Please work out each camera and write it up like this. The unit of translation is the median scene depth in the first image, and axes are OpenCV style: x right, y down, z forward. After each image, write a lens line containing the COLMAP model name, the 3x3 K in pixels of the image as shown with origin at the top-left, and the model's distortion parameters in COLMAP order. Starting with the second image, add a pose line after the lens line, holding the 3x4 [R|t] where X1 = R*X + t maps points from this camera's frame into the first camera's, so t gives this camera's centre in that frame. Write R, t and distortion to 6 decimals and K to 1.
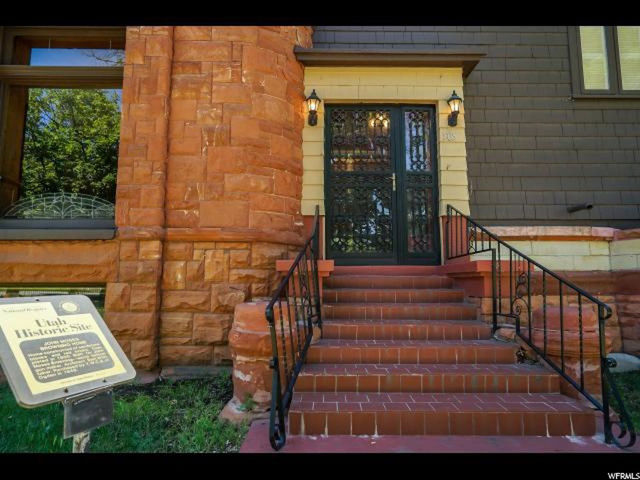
lens RADIAL K [[392.2, 0, 317.9], [0, 392.2, 235.3], [0, 0, 1]] dist [-0.009086, 0.002716]
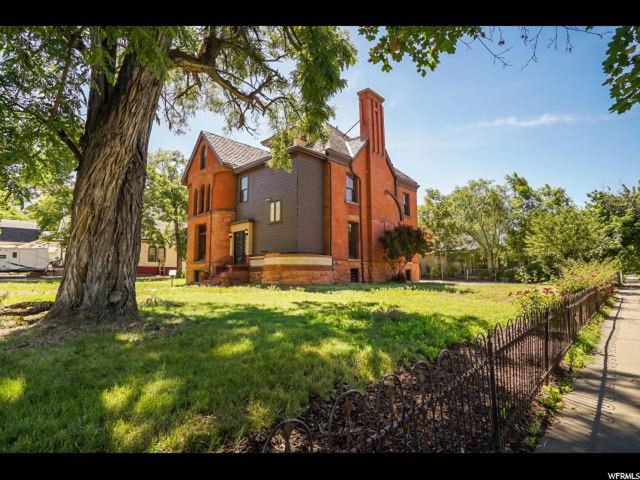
lens RADIAL K [[321.2, 0, 321.7], [0, 321.2, 238.6], [0, 0, 1]] dist [-0.006439, -0.000289]
pose [[0.724872, -0.078930, -0.684347, 4.349234], [0.095880, 0.995305, -0.013237, -0.127842], [0.682179, -0.056020, 0.729036, -1.443601]]
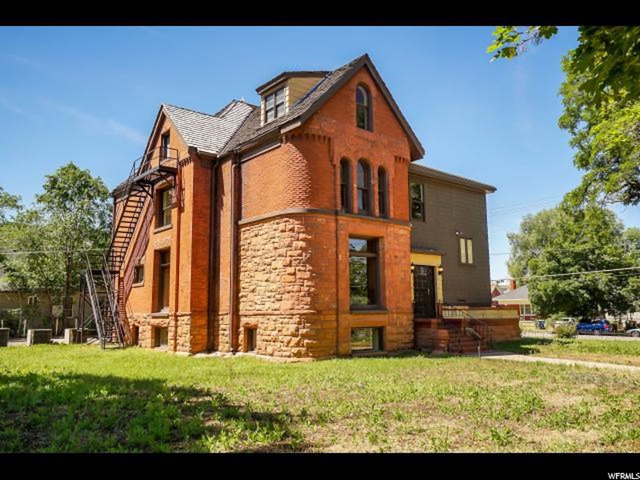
lens RADIAL K [[517.2, 0, 320.1], [0, 517.2, 242.4], [0, 0, 1]] dist [0.029151, 0.001502]
pose [[0.773704, 0.074349, 0.629169, -3.766698], [-0.063925, 0.997183, -0.039228, -0.378125], [-0.630313, -0.009869, 0.776278, -2.043895]]
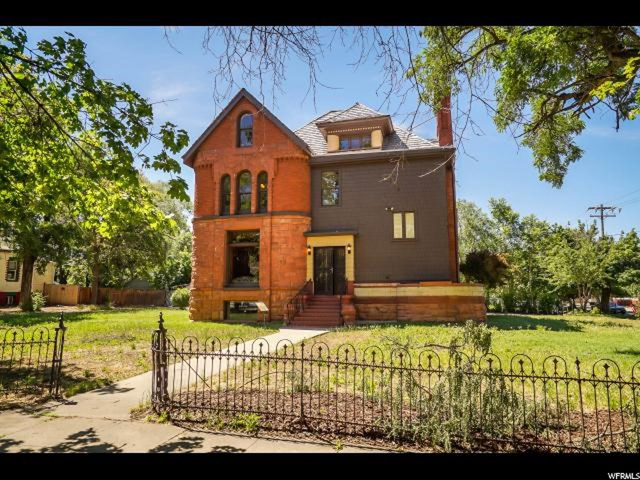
lens RADIAL K [[443.7, 0, 315.6], [0, 443.7, 239.8], [0, 0, 1]] dist [0.000374, 0.019085]
pose [[0.963190, -0.038193, -0.266093, 1.306330], [0.036339, 0.999269, -0.011891, -0.437021], [0.266353, 0.001784, 0.963874, -3.330362]]
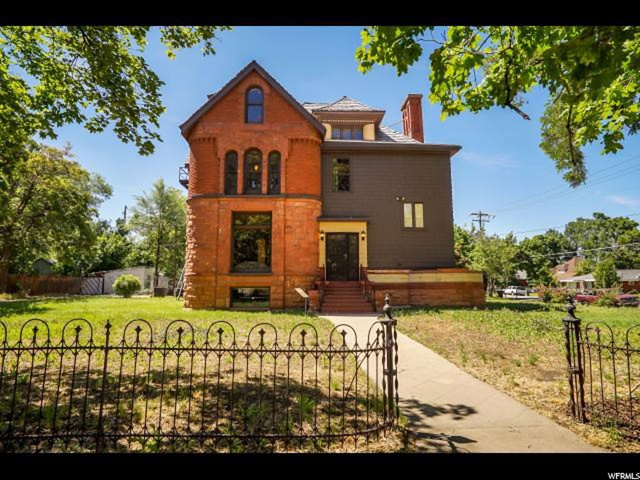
lens RADIAL K [[392.2, 0, 319.1], [0, 392.2, 240.7], [0, 0, 1]] dist [-0.009086, 0.002716]
pose [[0.999601, -0.000052, 0.028231, -0.163276], [-0.000168, 0.999969, 0.007813, -0.363994], [-0.028230, -0.007815, 0.999571, -2.895684]]
